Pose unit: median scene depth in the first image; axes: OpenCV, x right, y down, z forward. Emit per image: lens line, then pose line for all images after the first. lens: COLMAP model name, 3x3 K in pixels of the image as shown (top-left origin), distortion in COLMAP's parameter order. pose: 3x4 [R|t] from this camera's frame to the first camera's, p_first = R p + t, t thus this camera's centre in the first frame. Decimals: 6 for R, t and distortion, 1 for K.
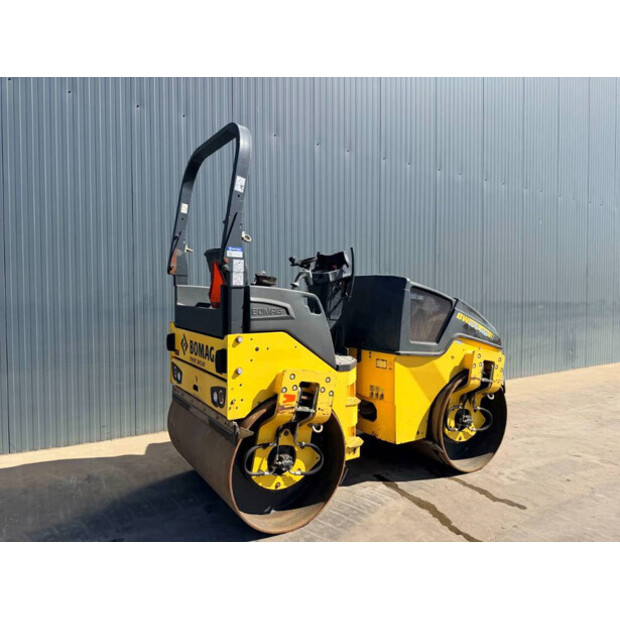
lens RADIAL K [[441.3, 0, 315.3], [0, 441.3, 309.5], [0, 0, 1]] dist [0.058707, -0.049480]
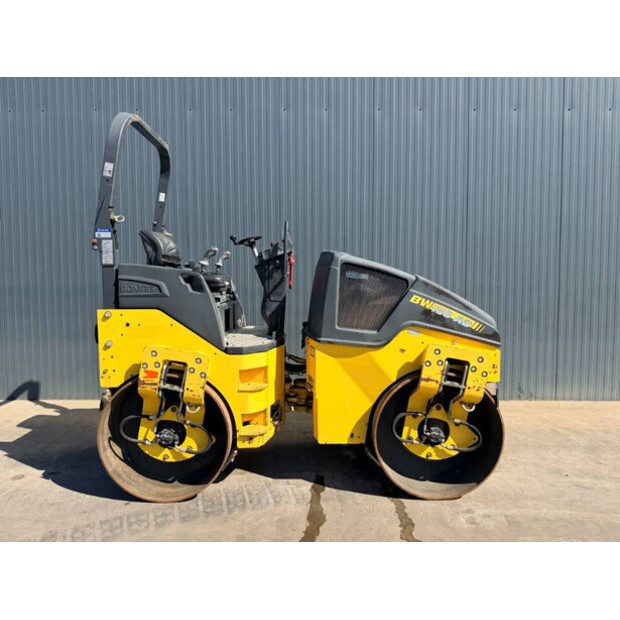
lens RADIAL K [[441.3, 0, 313.5], [0, 441.3, 308.4], [0, 0, 1]] dist [0.058707, -0.049480]
pose [[0.850592, 0.027791, -0.525092, 0.621701], [-0.012688, 0.999396, 0.032341, 0.008403], [0.525674, -0.020846, 0.850431, 0.254826]]
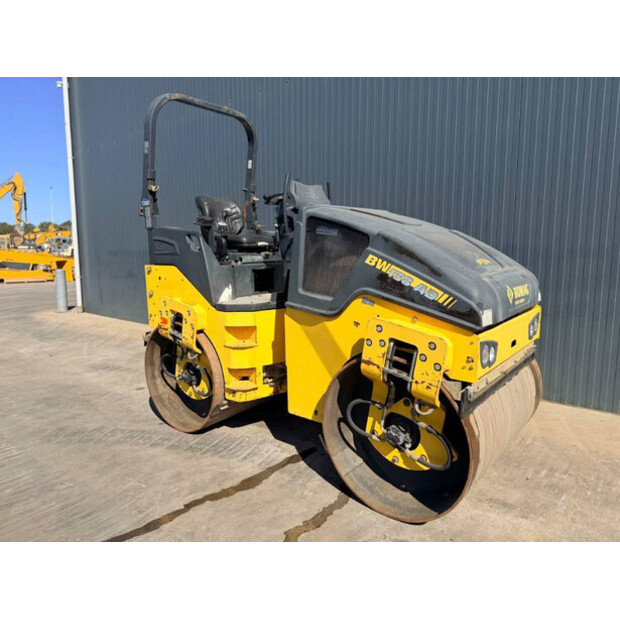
lens RADIAL K [[441.3, 0, 311.2], [0, 441.3, 308.7], [0, 0, 1]] dist [0.058707, -0.049480]
pose [[0.325511, 0.120731, -0.937799, 0.938270], [-0.023412, 0.992540, 0.119652, 0.011253], [0.945248, -0.016992, 0.325910, 0.769494]]
